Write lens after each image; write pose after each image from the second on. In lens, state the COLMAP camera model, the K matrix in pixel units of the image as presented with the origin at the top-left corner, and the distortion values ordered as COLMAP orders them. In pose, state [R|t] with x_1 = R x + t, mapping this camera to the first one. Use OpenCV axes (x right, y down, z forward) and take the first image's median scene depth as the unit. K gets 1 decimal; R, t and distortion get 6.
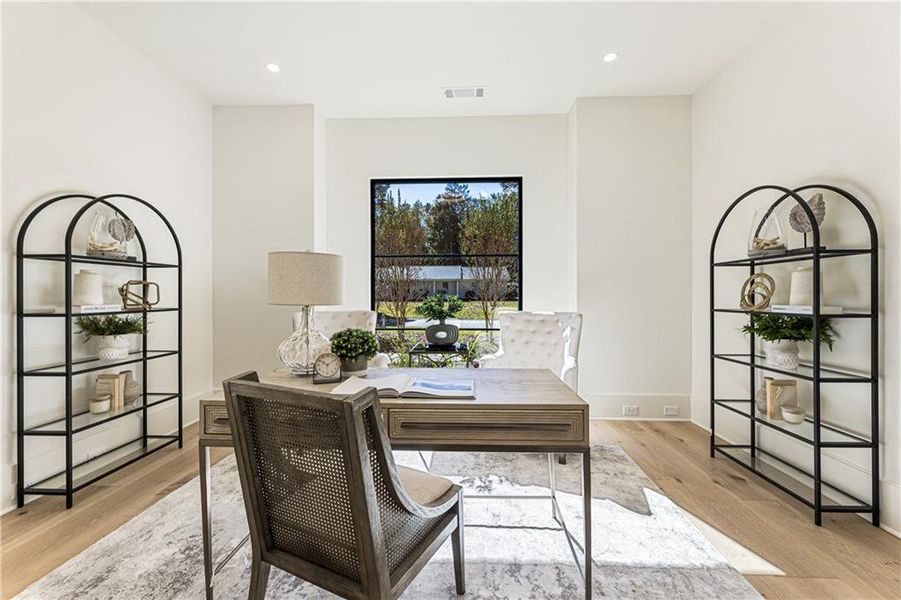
lens RADIAL K [[371.8, 0, 448.5], [0, 371.8, 297.6], [0, 0, 1]] dist [0.000346, 0.000062]
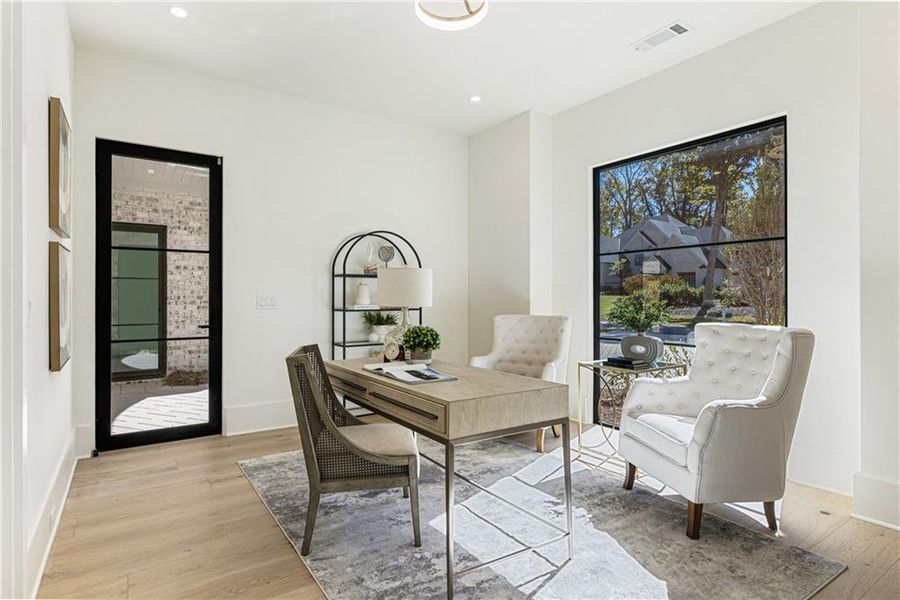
lens RADIAL K [[473.0, 0, 450.0], [0, 473.0, 300.0], [0, 0, 1]] dist [-0.001213, -0.000100]
pose [[0.601029, 0.006046, -0.799204, 0.667495], [-0.008846, 0.999960, 0.000912, -0.003958], [0.799178, 0.006522, 0.601059, 0.076443]]
